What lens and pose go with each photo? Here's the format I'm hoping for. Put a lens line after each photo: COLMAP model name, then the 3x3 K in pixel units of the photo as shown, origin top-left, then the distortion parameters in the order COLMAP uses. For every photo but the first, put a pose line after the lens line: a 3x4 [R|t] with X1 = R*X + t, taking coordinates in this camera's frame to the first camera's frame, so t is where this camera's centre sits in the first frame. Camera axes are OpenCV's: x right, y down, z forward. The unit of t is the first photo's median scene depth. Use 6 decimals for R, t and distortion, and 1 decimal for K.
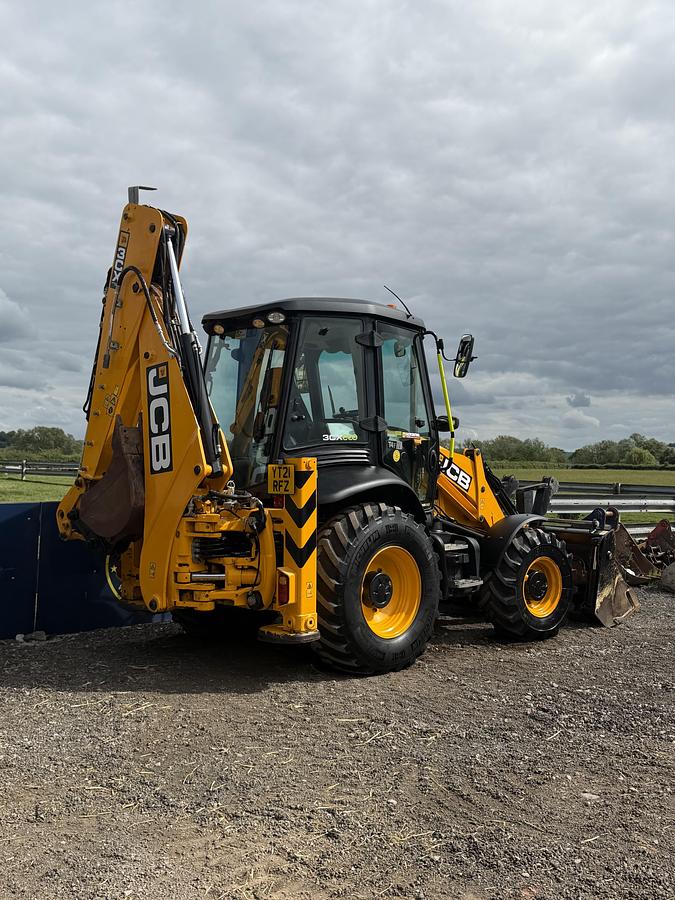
lens RADIAL K [[736.2, 0, 322.0], [0, 736.2, 447.1], [0, 0, 1]] dist [0.140102, -0.238670]
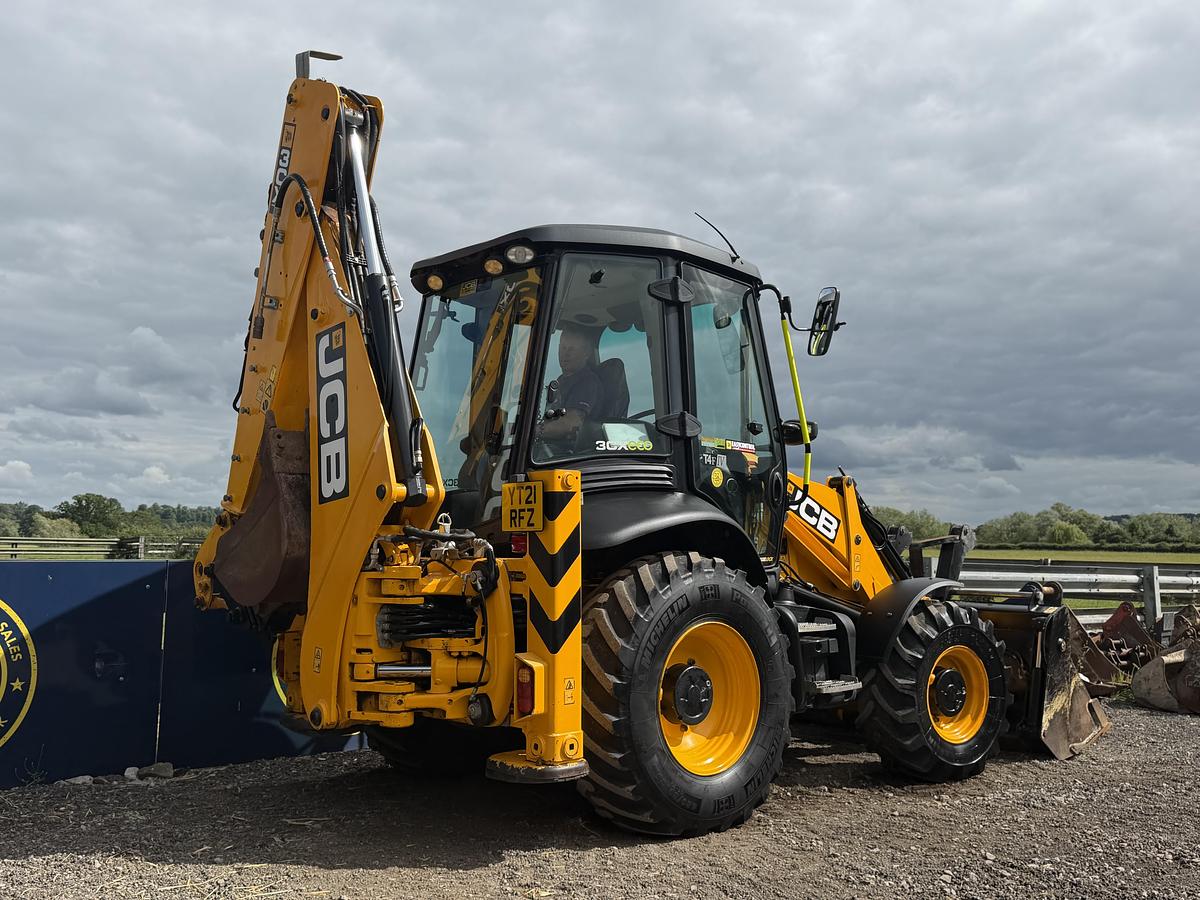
lens RADIAL K [[981.5, 0, 595.3], [0, 981.5, 469.1], [0, 0, 1]] dist [0.140102, -0.238670]
pose [[0.999180, -0.008584, -0.039563, 0.032306], [0.006570, 0.998689, -0.050759, 0.047682], [0.039947, 0.050457, 0.997927, 0.172467]]
